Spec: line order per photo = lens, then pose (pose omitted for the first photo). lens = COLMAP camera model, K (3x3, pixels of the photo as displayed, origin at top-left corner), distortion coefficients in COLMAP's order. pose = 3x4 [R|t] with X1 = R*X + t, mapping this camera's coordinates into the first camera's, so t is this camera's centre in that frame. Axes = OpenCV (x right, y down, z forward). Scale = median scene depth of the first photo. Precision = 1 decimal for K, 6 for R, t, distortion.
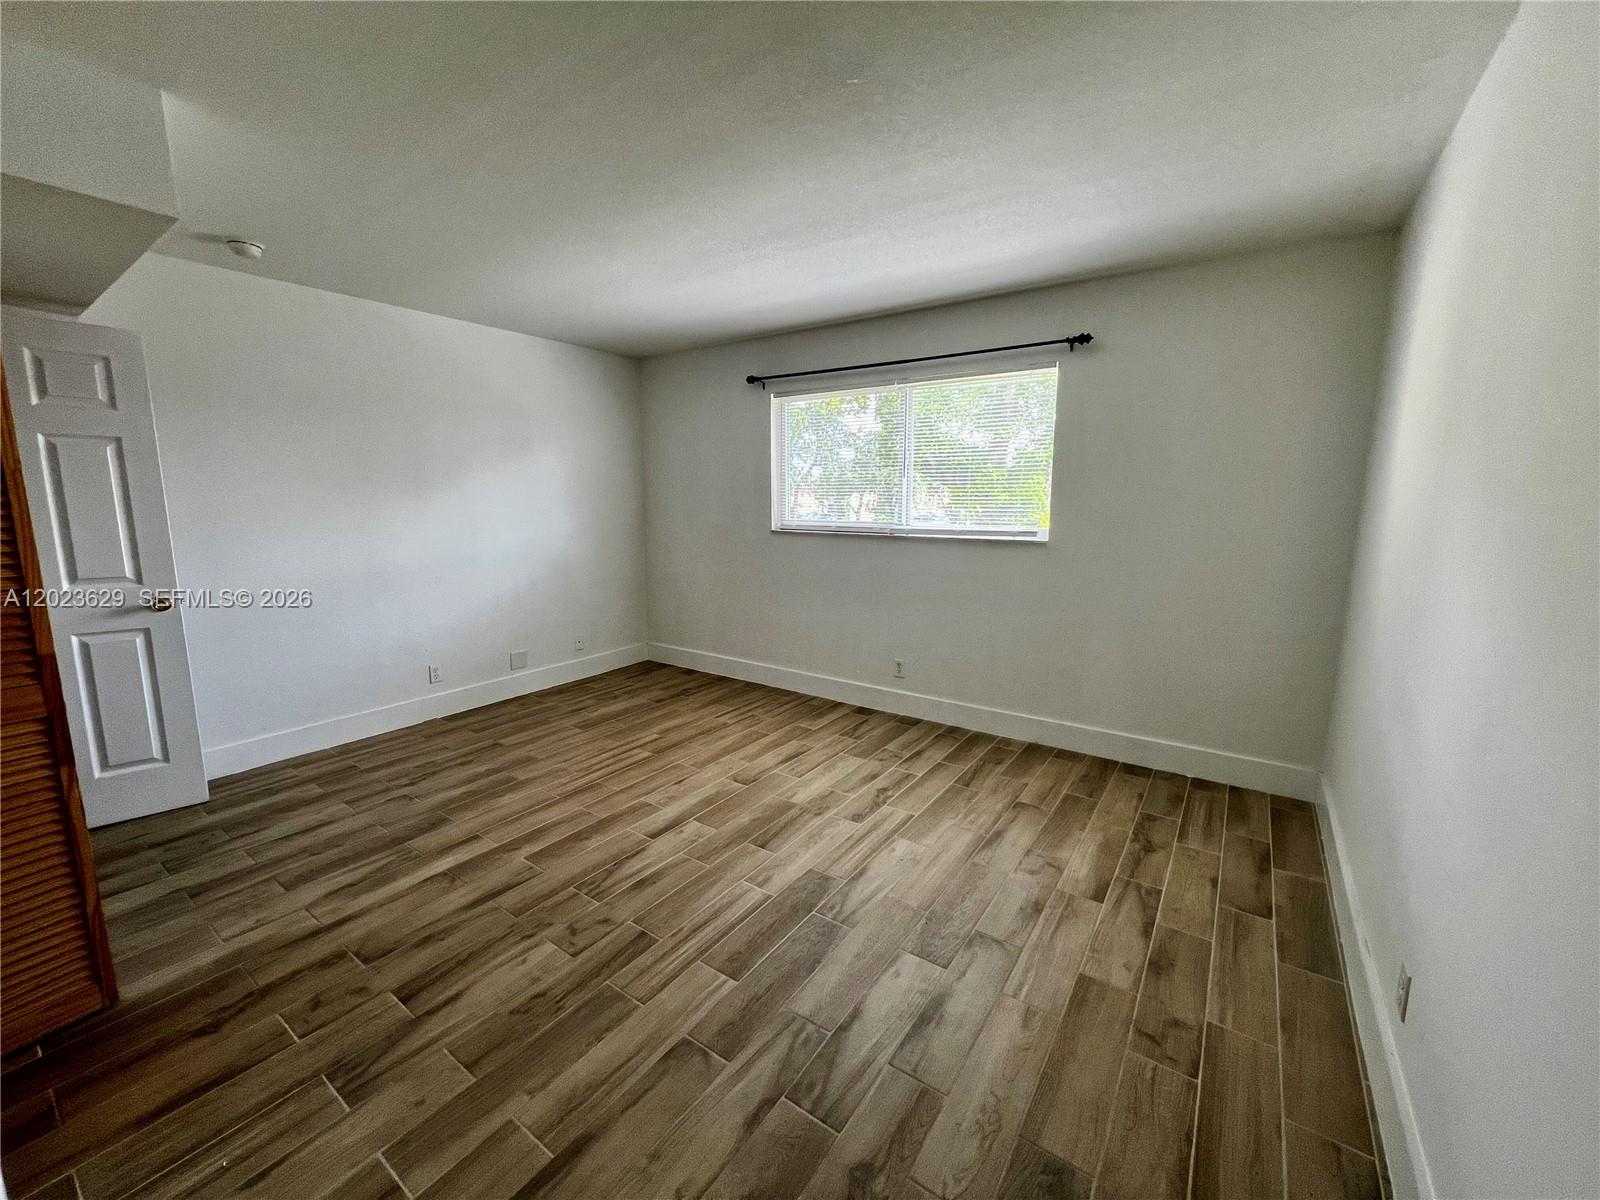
lens RADIAL K [[642.3, 0, 801.5], [0, 642.3, 597.7], [0, 0, 1]] dist [0.001149, -0.000242]
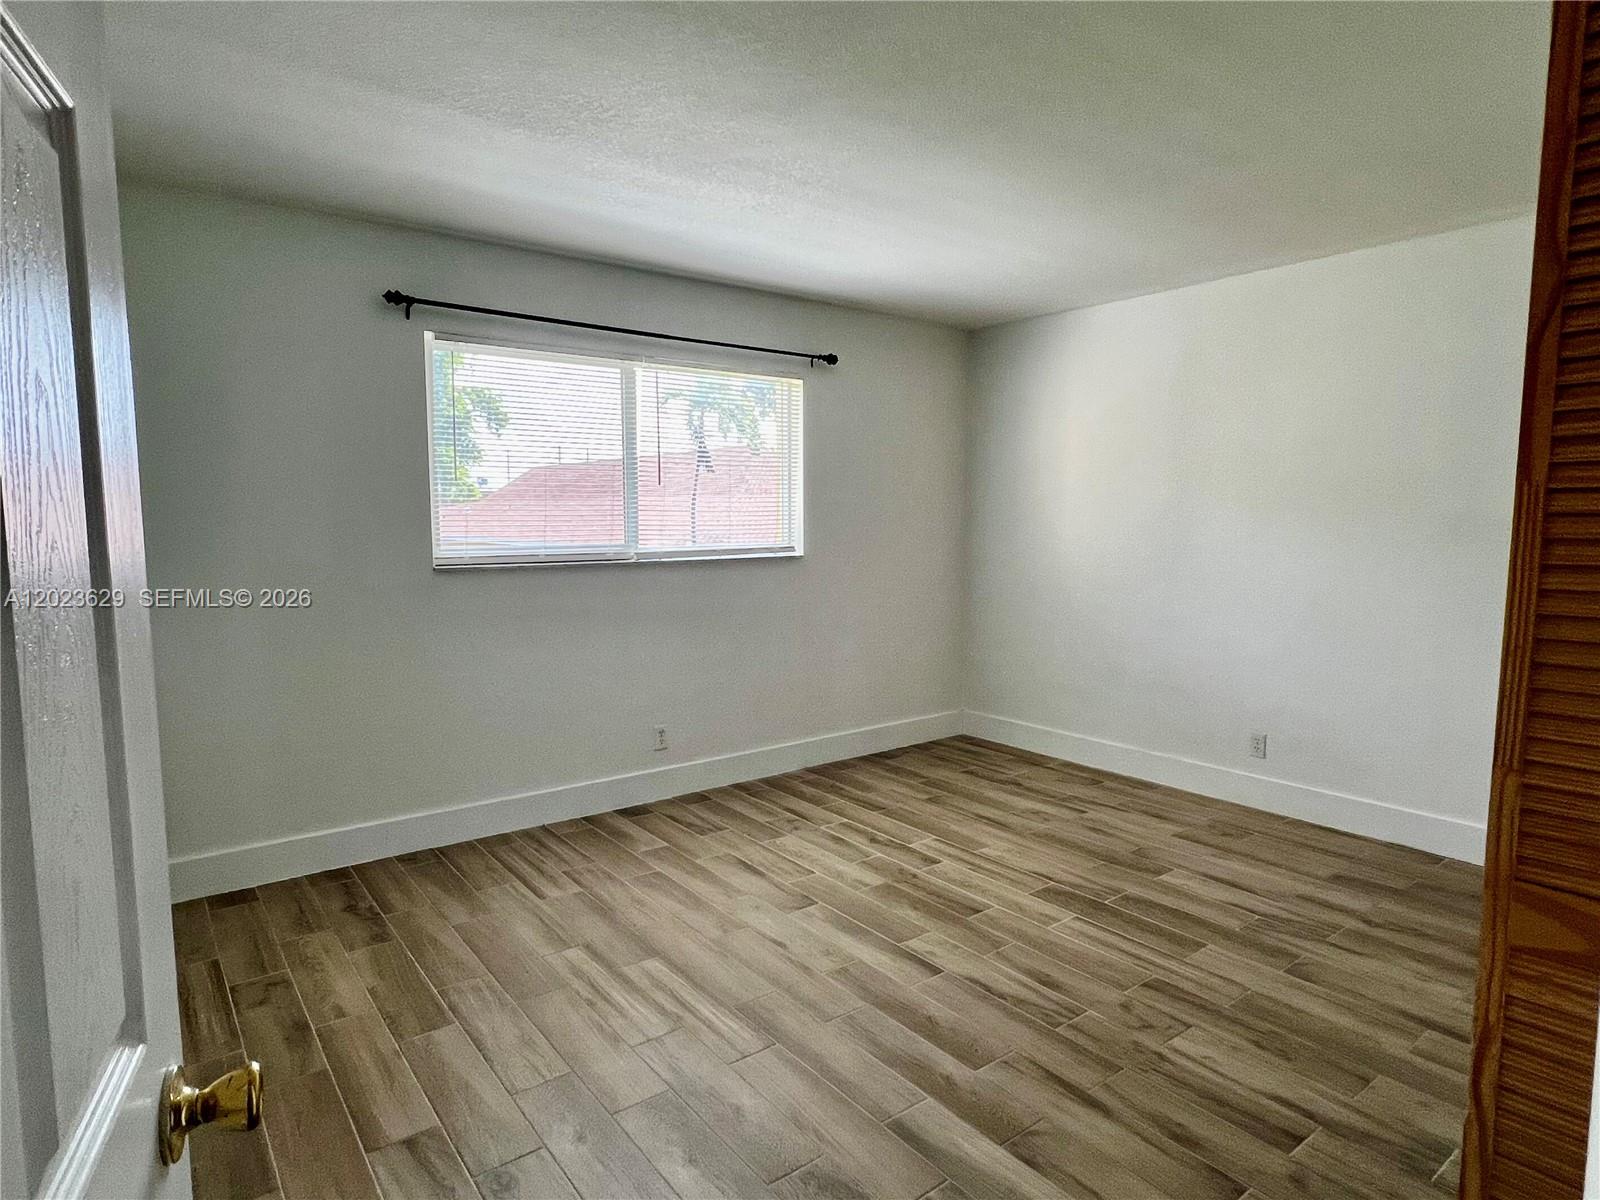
lens RADIAL K [[901.2, 0, 801.6], [0, 901.2, 601.4], [0, 0, 1]] dist [0.001294, 0.000632]
pose [[0.297751, -0.094384, 0.949966, -0.957071], [0.149235, 0.987468, 0.051335, -0.093217], [-0.942907, 0.126483, 0.308105, 0.614959]]
